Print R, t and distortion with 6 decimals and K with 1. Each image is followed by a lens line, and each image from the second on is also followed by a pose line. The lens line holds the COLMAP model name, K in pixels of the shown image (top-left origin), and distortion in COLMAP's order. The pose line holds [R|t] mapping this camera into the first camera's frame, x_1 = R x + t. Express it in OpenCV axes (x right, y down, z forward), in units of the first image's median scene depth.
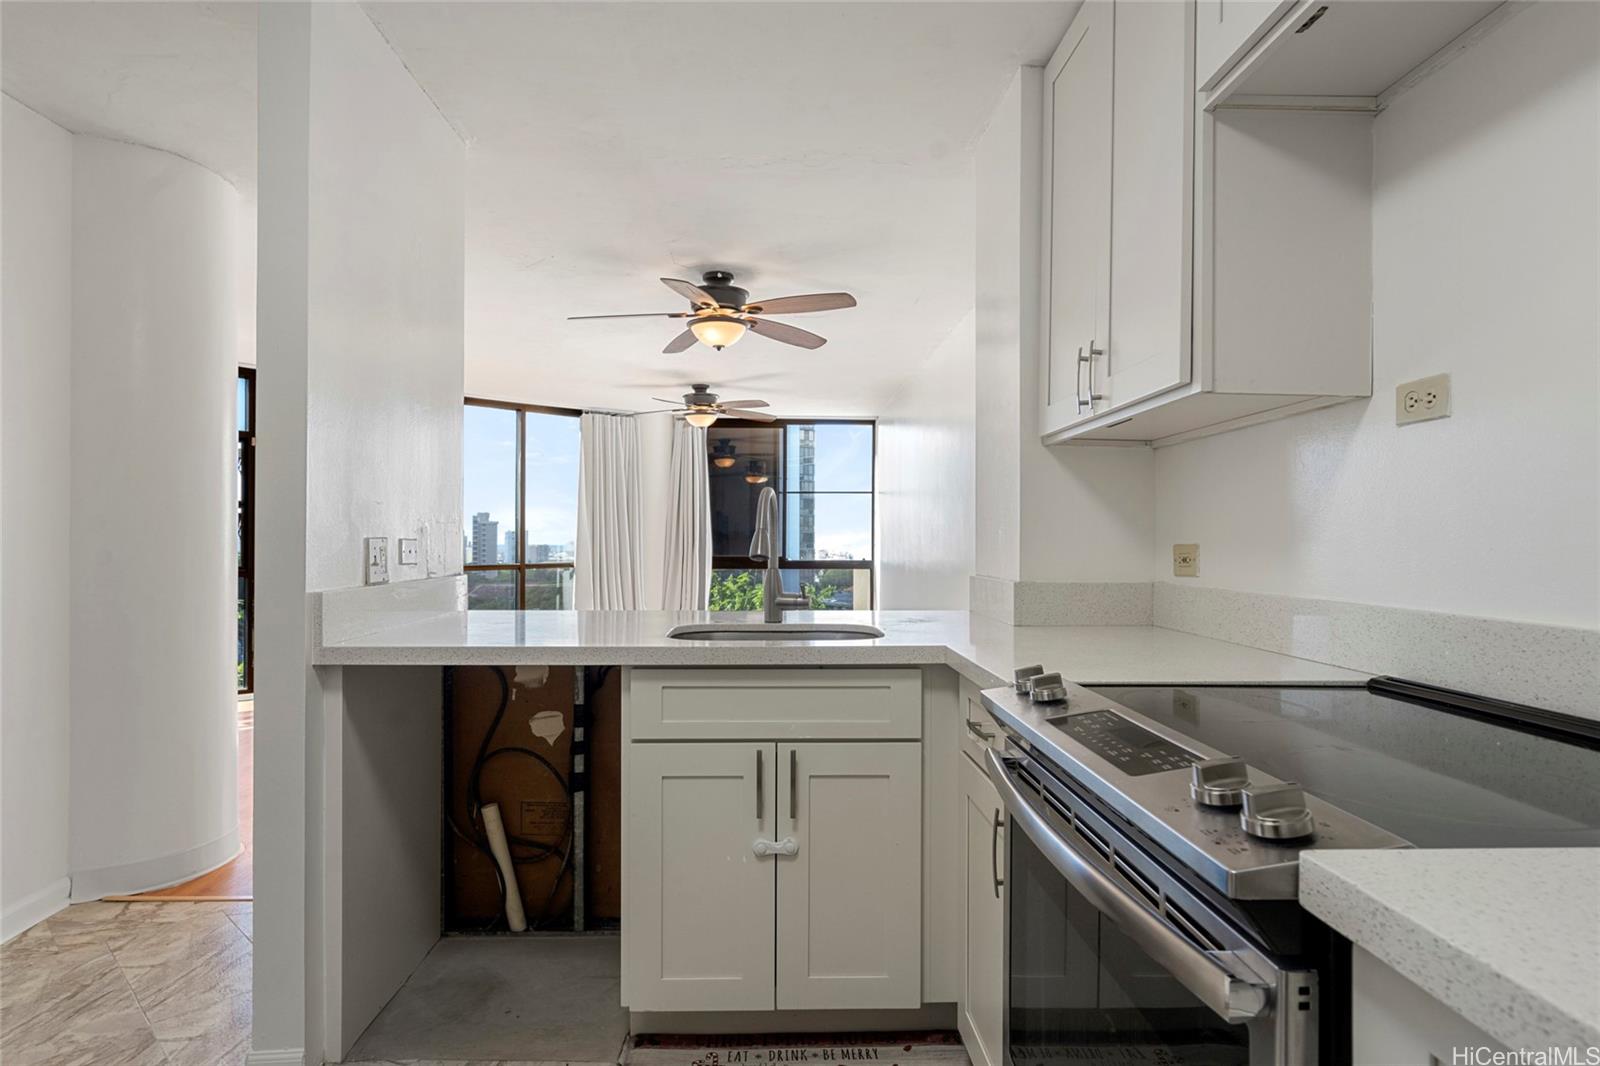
lens RADIAL K [[882.2, 0, 764.9], [0, 882.2, 538.9], [0, 0, 1]] dist [-0.000272, 0.003286]
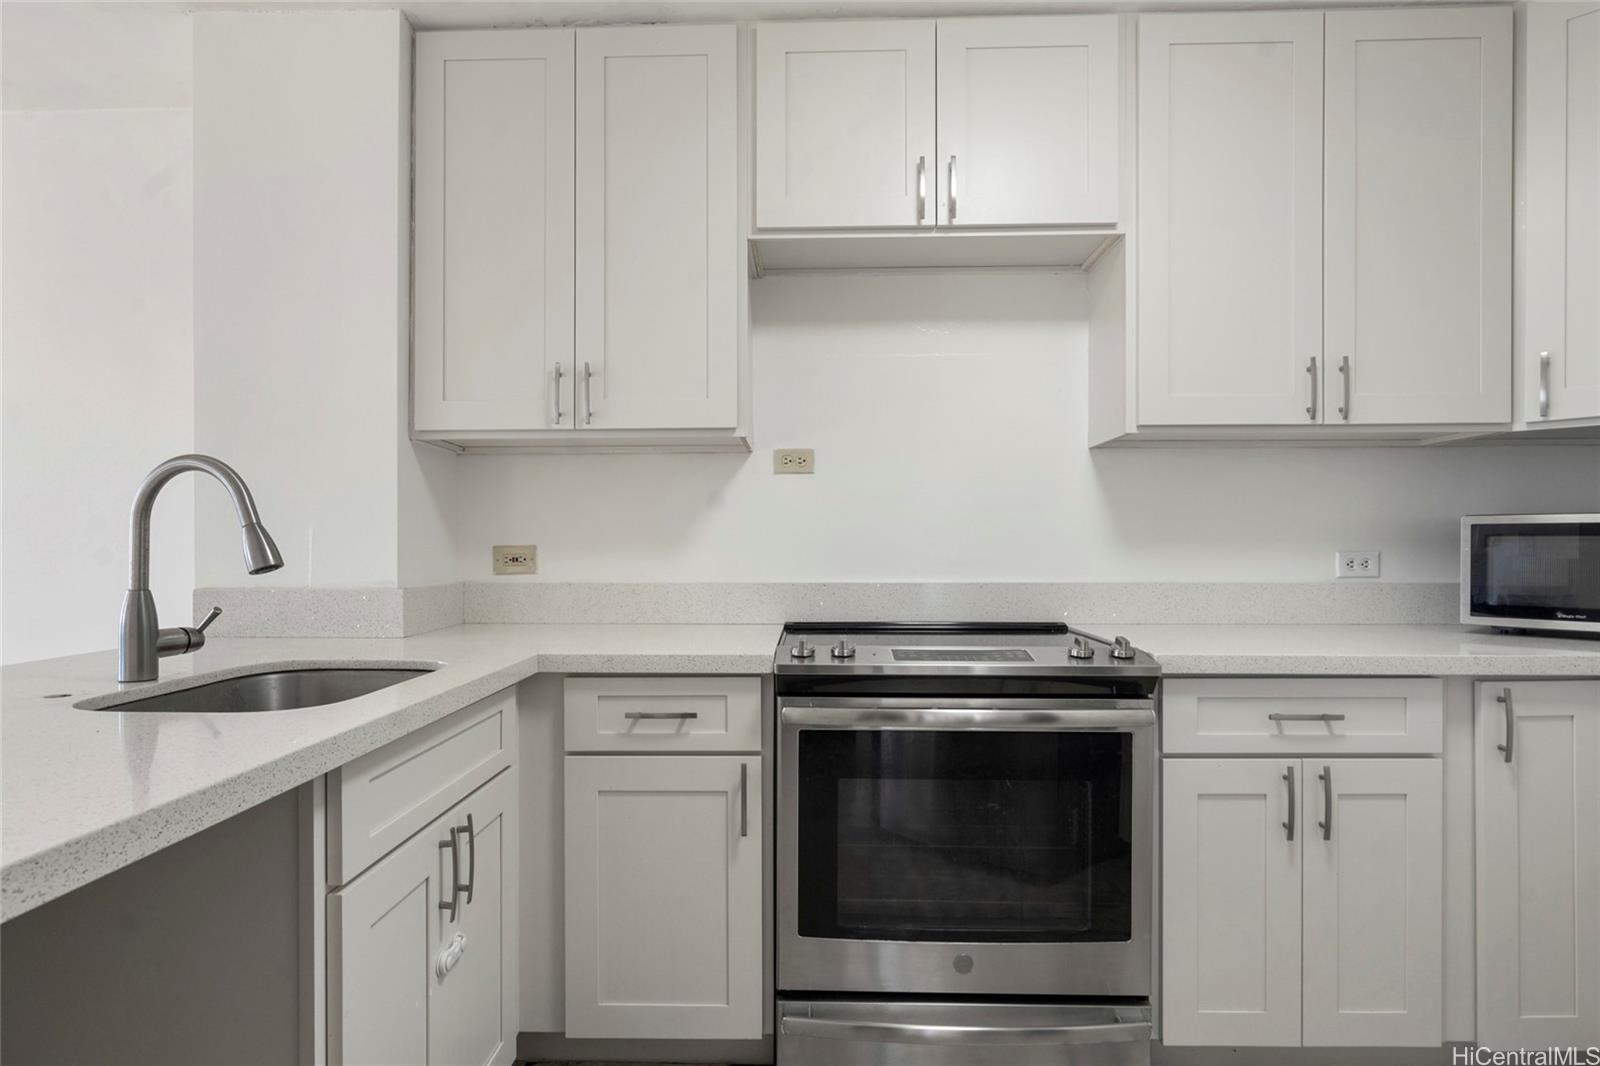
lens RADIAL K [[882.2, 0, 792.4], [0, 882.2, 534.6], [0, 0, 1]] dist [-0.000272, 0.003286]
pose [[0.055587, 0.005404, 0.998439, -0.670887], [-0.002613, 0.999983, -0.005267, -0.003142], [-0.998450, -0.002316, 0.055600, 0.622608]]
